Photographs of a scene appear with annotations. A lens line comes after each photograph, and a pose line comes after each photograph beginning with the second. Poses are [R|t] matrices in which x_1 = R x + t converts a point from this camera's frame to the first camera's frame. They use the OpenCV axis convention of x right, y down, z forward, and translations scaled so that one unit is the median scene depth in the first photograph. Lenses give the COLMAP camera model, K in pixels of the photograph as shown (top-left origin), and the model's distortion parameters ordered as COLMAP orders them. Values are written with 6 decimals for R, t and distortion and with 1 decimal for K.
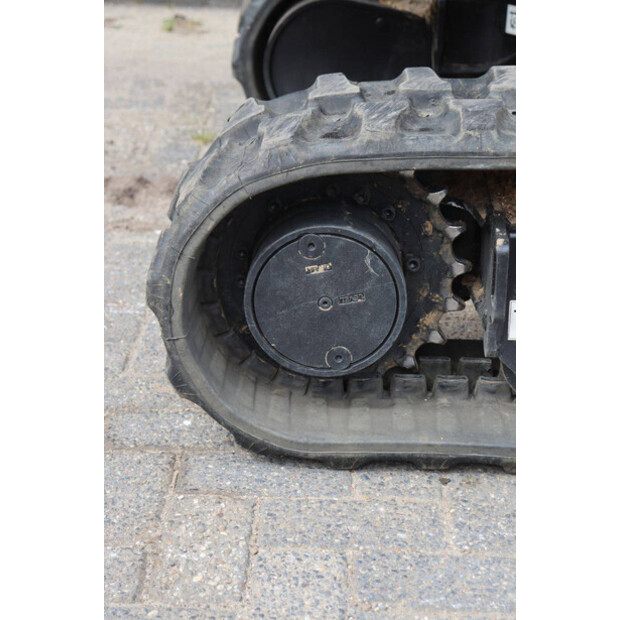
lens RADIAL K [[1969.9, 0, 307.1], [0, 1969.9, 312.9], [0, 0, 1]] dist [0.826566, 0.000000]
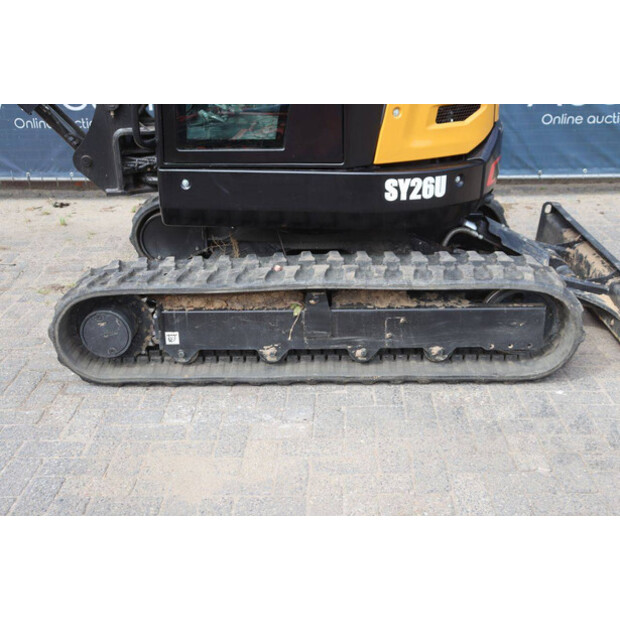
lens RADIAL K [[1969.9, 0, 312.5], [0, 1969.9, 309.3], [0, 0, 1]] dist [0.826566, 0.000000]
pose [[0.988352, -0.026671, -0.149828, 0.810205], [0.027083, 0.999633, 0.000708, -0.038577], [0.149754, -0.004758, 0.988712, -2.098387]]
